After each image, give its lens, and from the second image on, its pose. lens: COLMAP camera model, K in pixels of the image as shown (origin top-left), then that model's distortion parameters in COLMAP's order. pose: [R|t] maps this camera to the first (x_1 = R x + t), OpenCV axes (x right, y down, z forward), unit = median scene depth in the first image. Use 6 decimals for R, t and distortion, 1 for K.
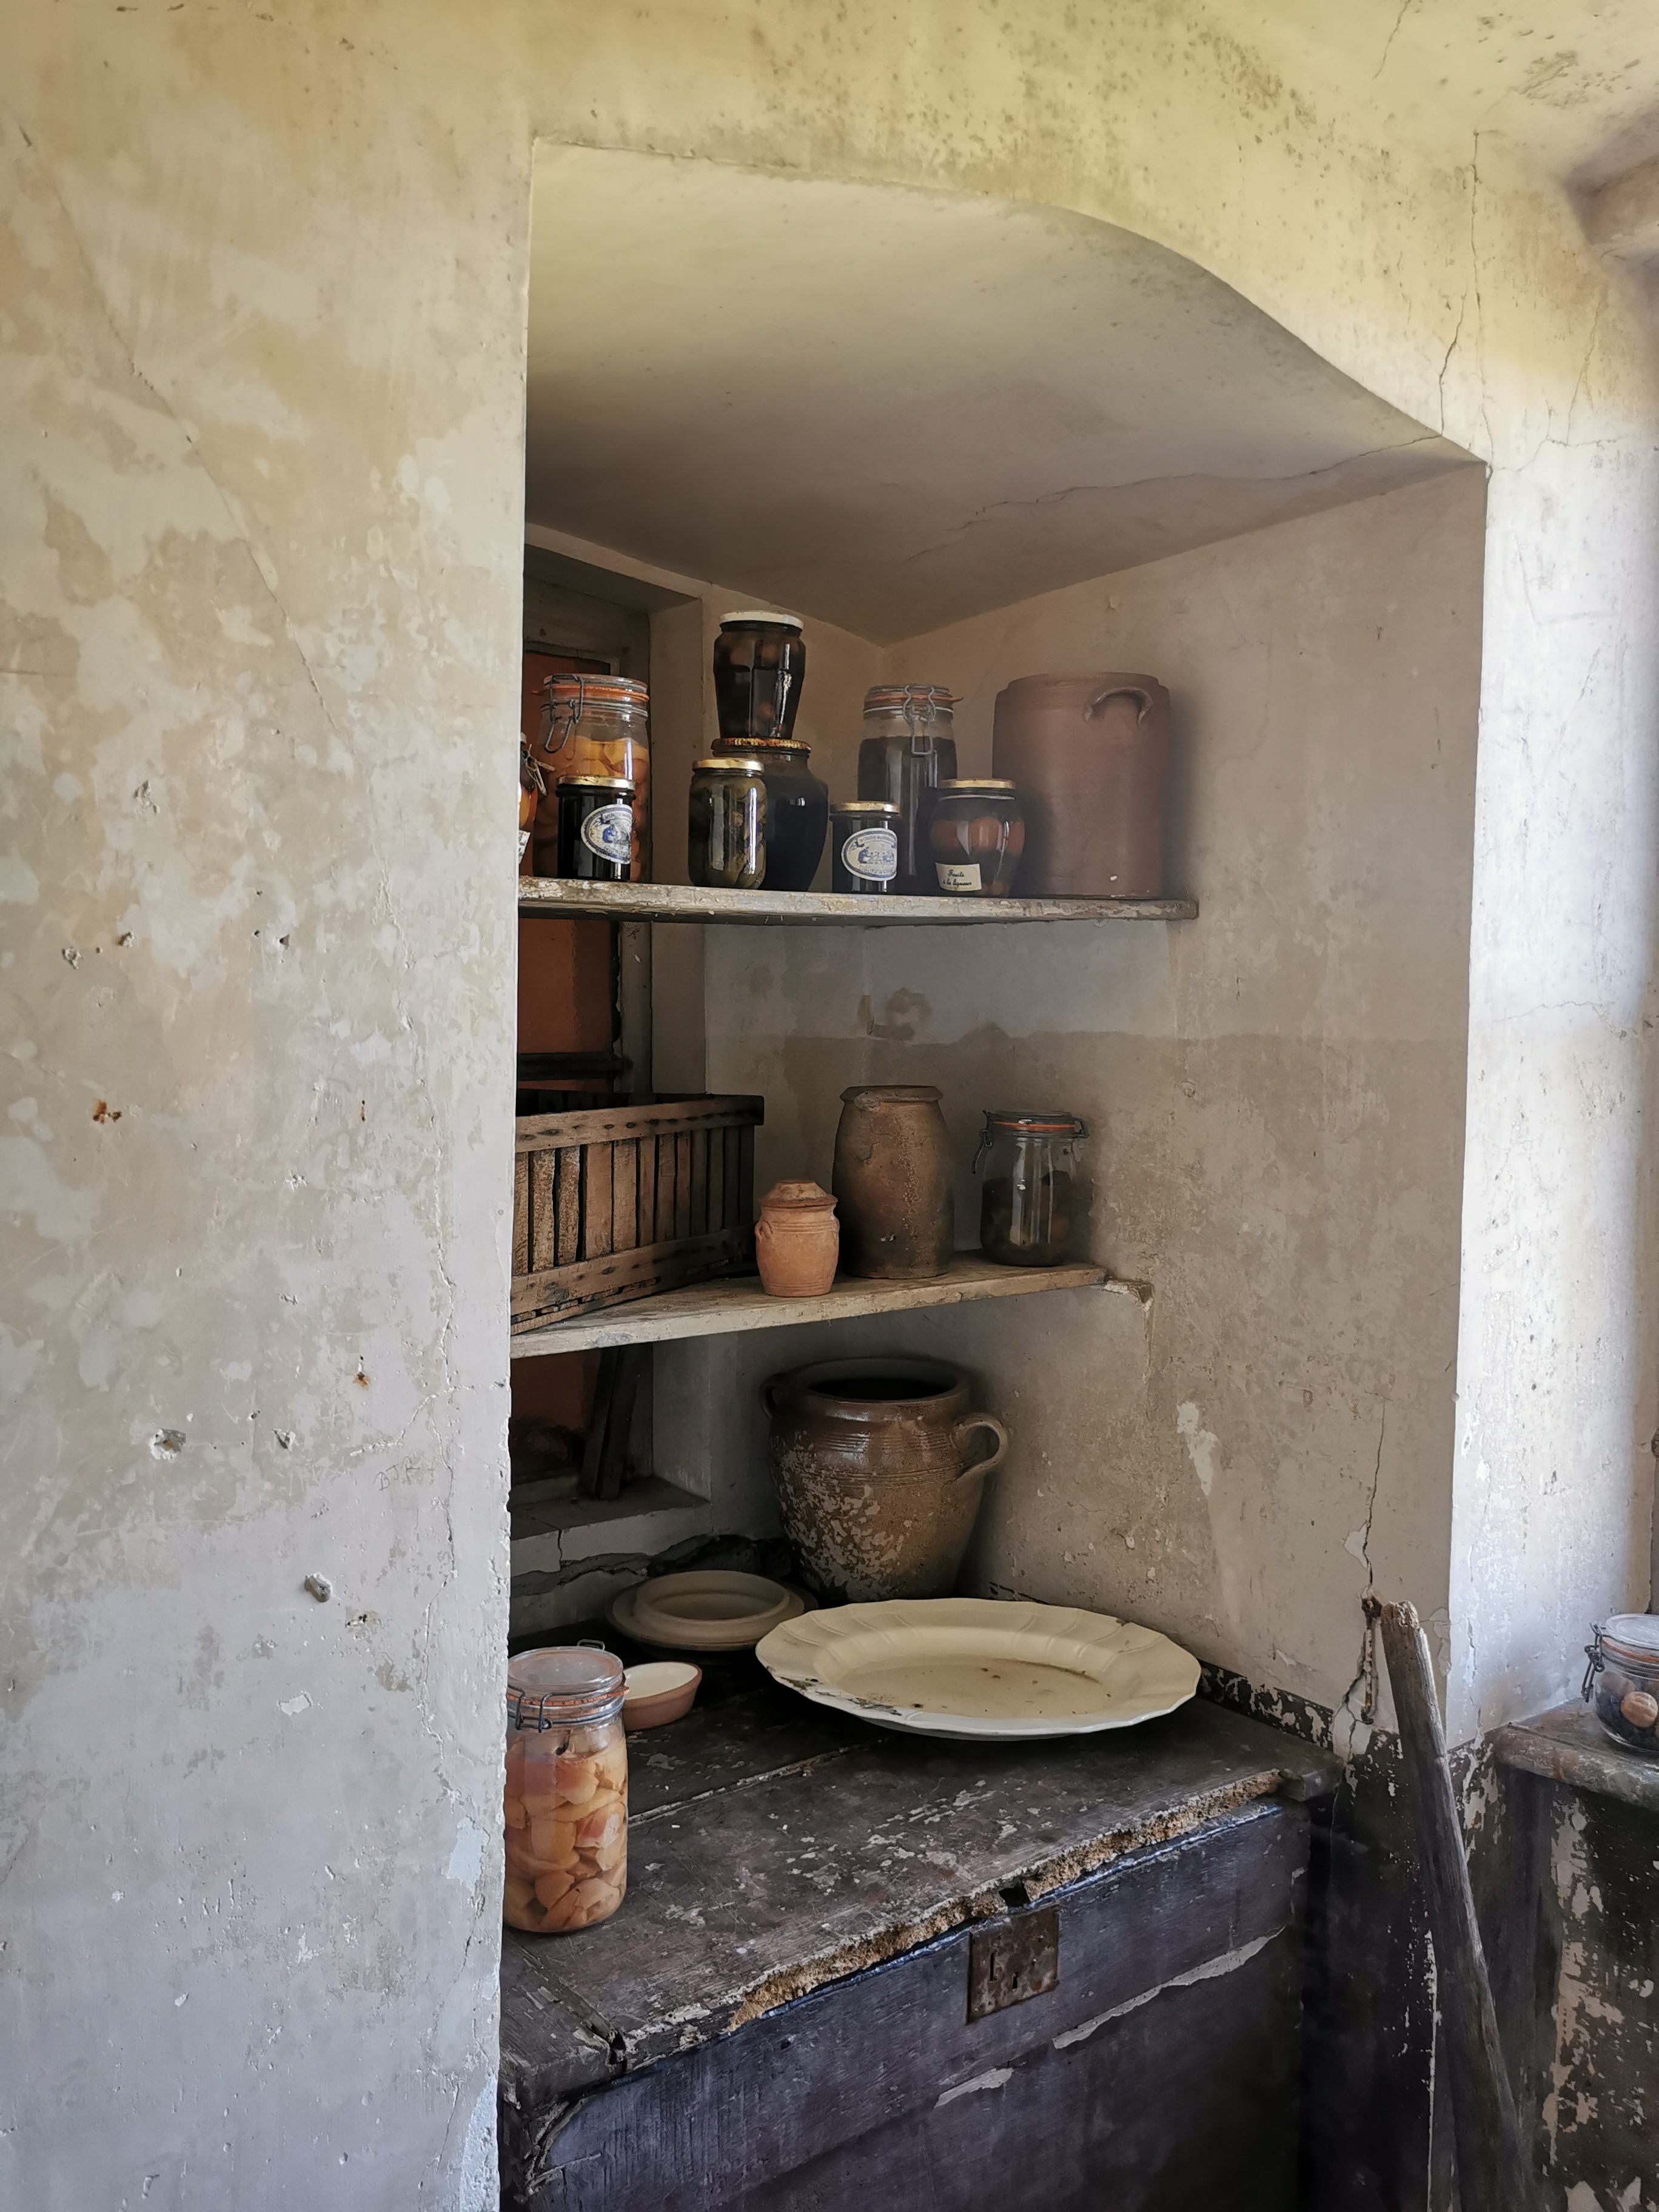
lens RADIAL K [[1700.0, 0, 828.4], [0, 1700.0, 1103.4], [0, 0, 1]] dist [0.043617, -0.033560]
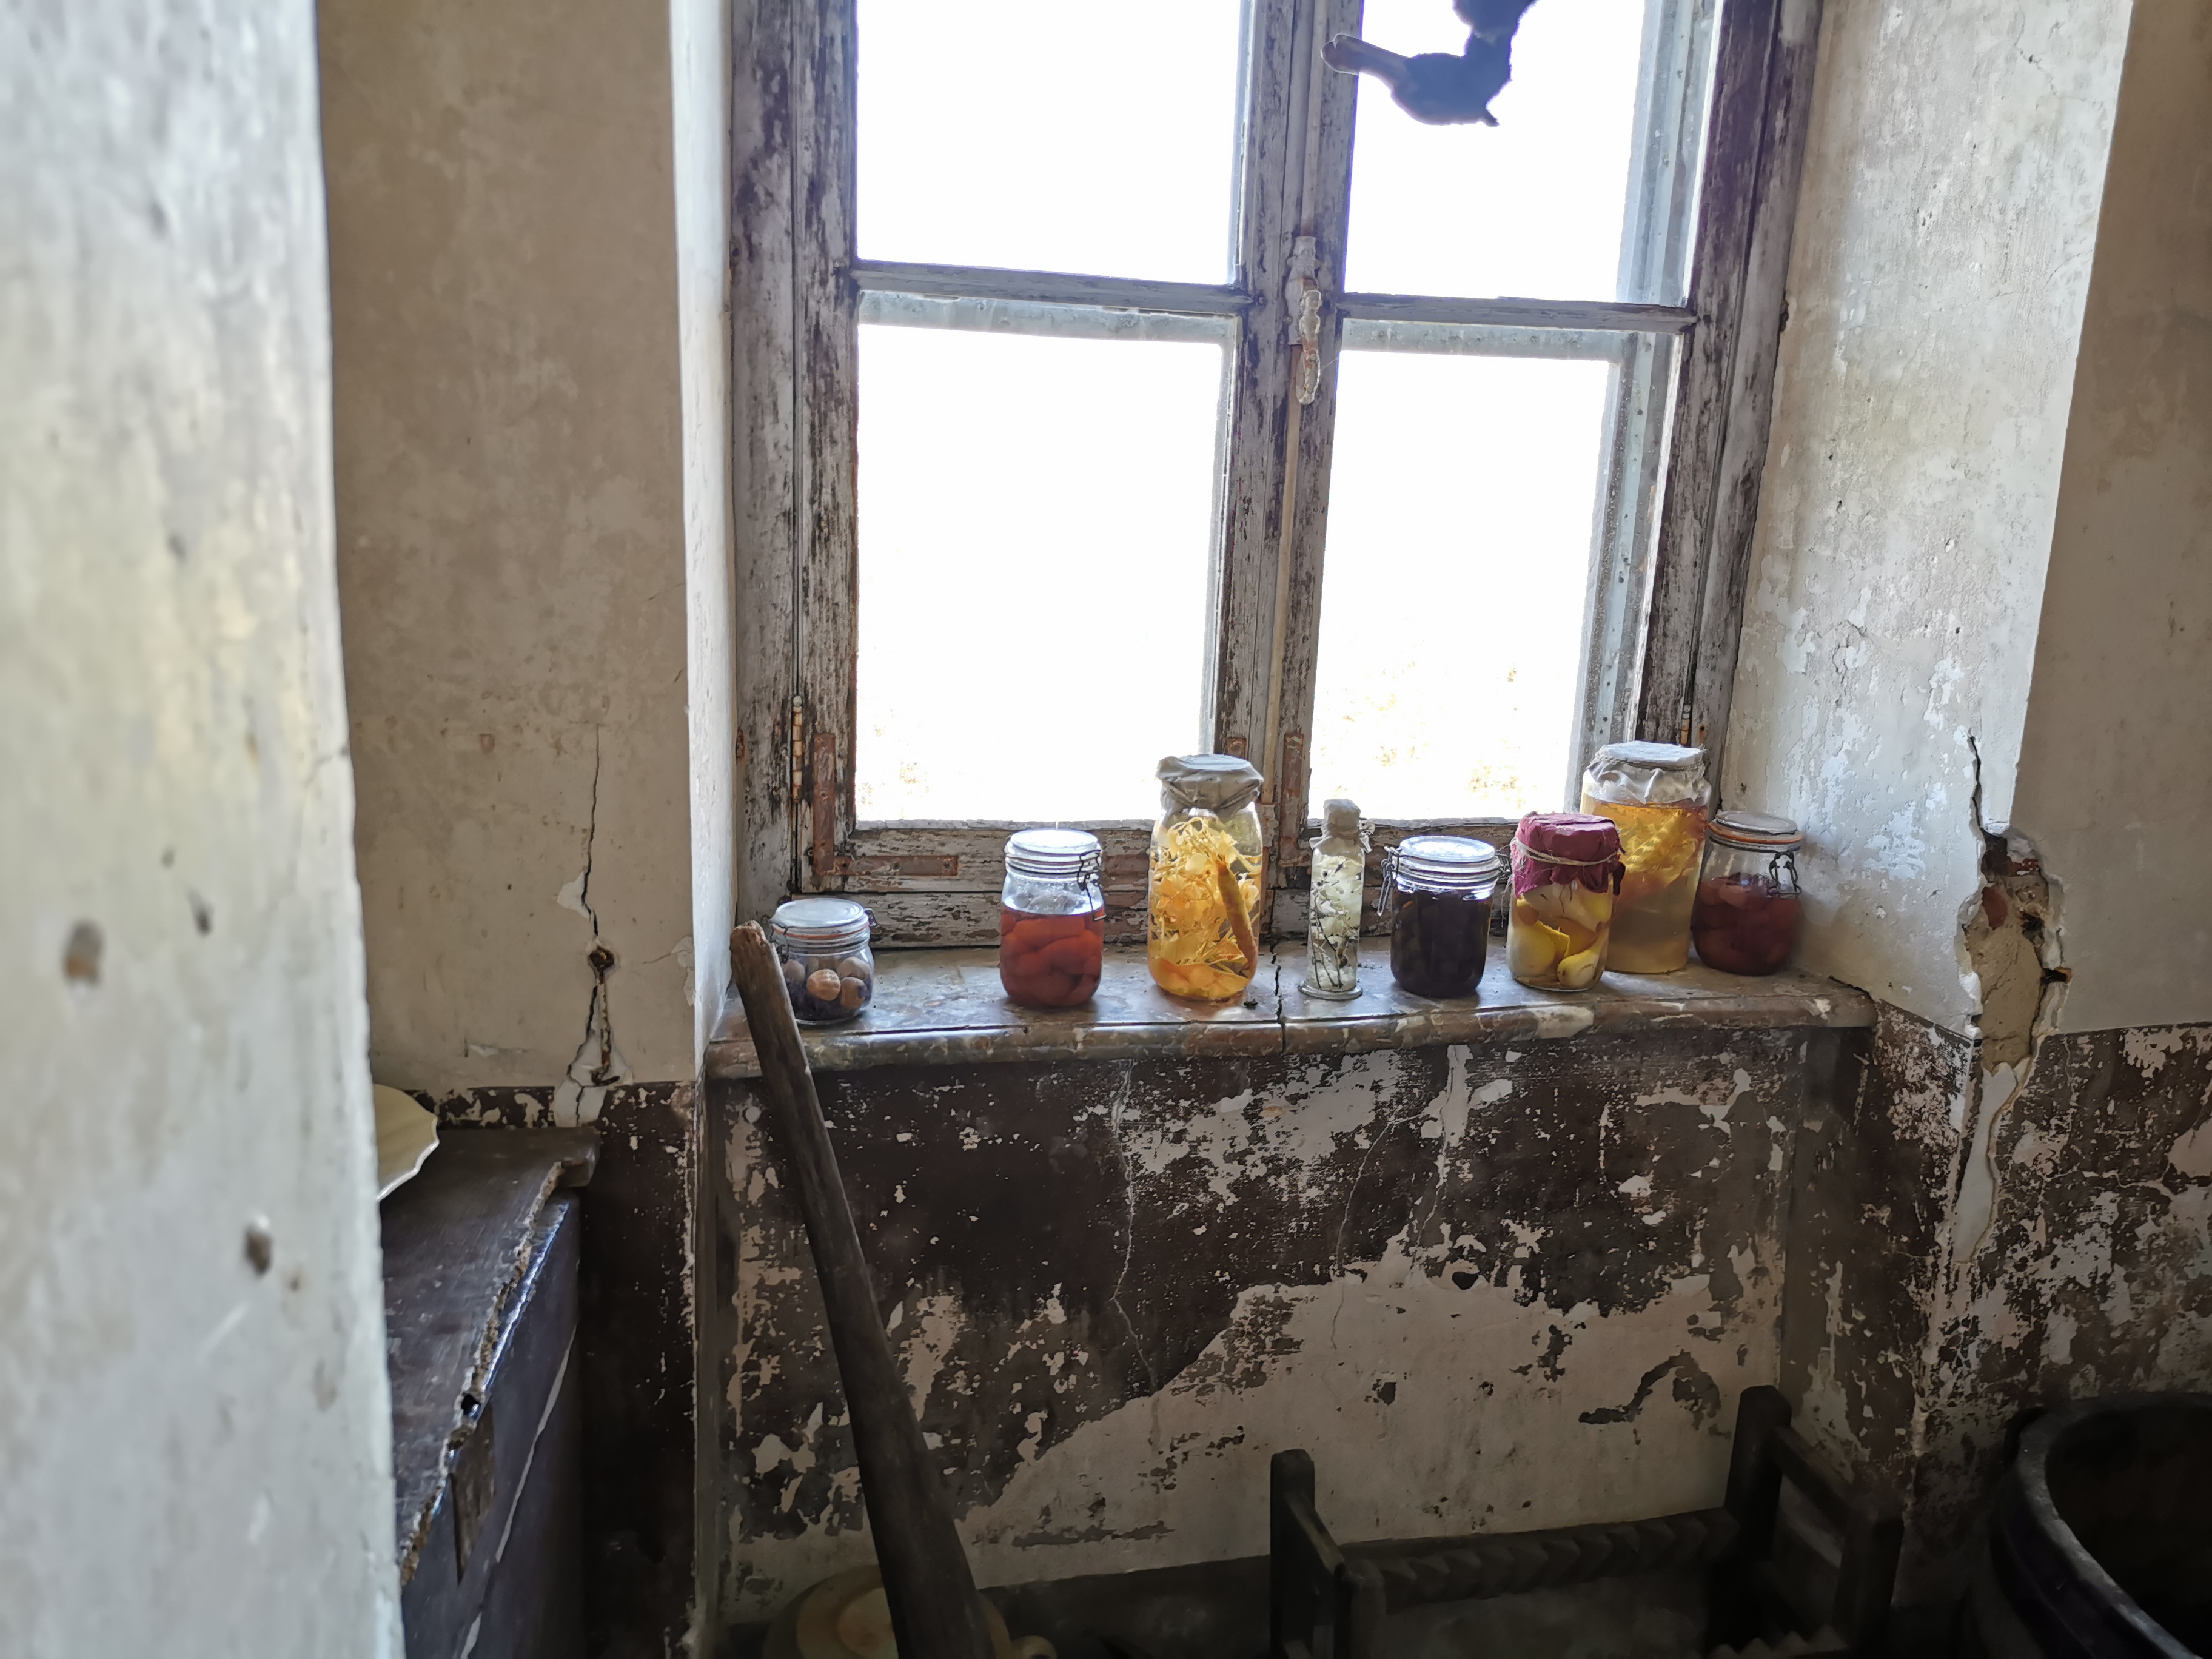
lens RADIAL K [[1700.0, 0, 1109.8], [0, 1700.0, 826.8], [0, 0, 1]] dist [0.043617, -0.033560]
pose [[0.509174, -0.177332, 0.842197, -0.276668], [0.014877, 0.980211, 0.197398, 0.054146], [-0.860535, -0.087980, 0.501736, 0.325200]]
